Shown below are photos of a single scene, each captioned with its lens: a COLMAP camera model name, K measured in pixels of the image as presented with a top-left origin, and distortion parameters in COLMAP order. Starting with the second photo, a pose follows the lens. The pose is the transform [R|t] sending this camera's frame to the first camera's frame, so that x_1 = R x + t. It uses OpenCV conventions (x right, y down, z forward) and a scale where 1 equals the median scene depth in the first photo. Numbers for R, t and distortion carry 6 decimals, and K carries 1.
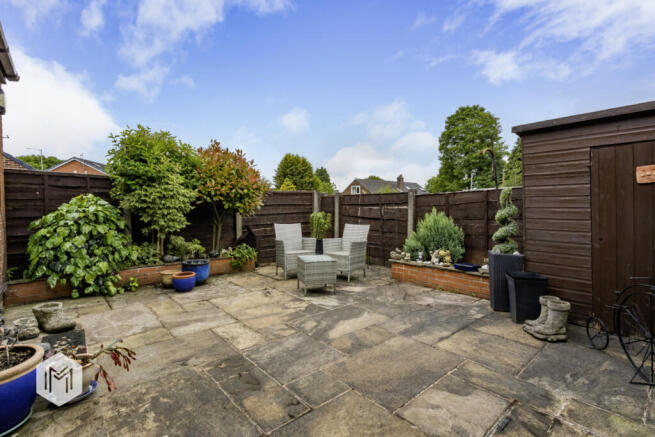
lens RADIAL K [[314.9, 0, 326.7], [0, 314.9, 216.8], [0, 0, 1]] dist [-0.004027, 0.000085]
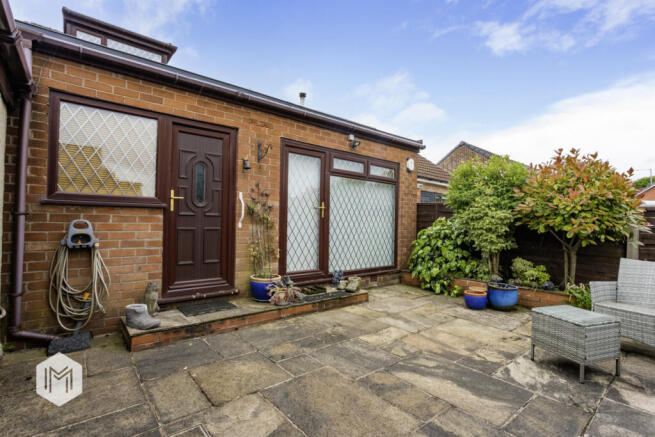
lens RADIAL K [[314.9, 0, 328.7], [0, 314.9, 217.2], [0, 0, 1]] dist [-0.004027, 0.000085]
pose [[-0.034464, -0.020682, -0.999192, 0.879731], [-0.047134, 0.998707, -0.019046, -0.033312], [0.998294, 0.046440, -0.035394, 0.778322]]
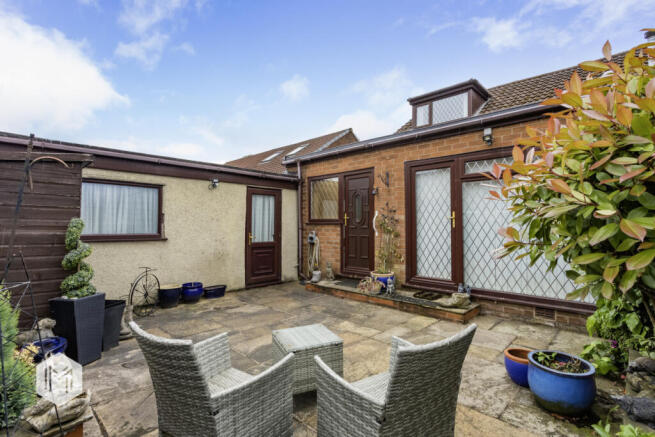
lens RADIAL K [[314.9, 0, 328.7], [0, 314.9, 220.1], [0, 0, 1]] dist [-0.004027, 0.000085]
pose [[-0.996994, -0.006106, -0.077233, -0.042588], [-0.007338, 0.999850, 0.015675, -0.122968], [0.077125, 0.016195, -0.996890, 2.287856]]
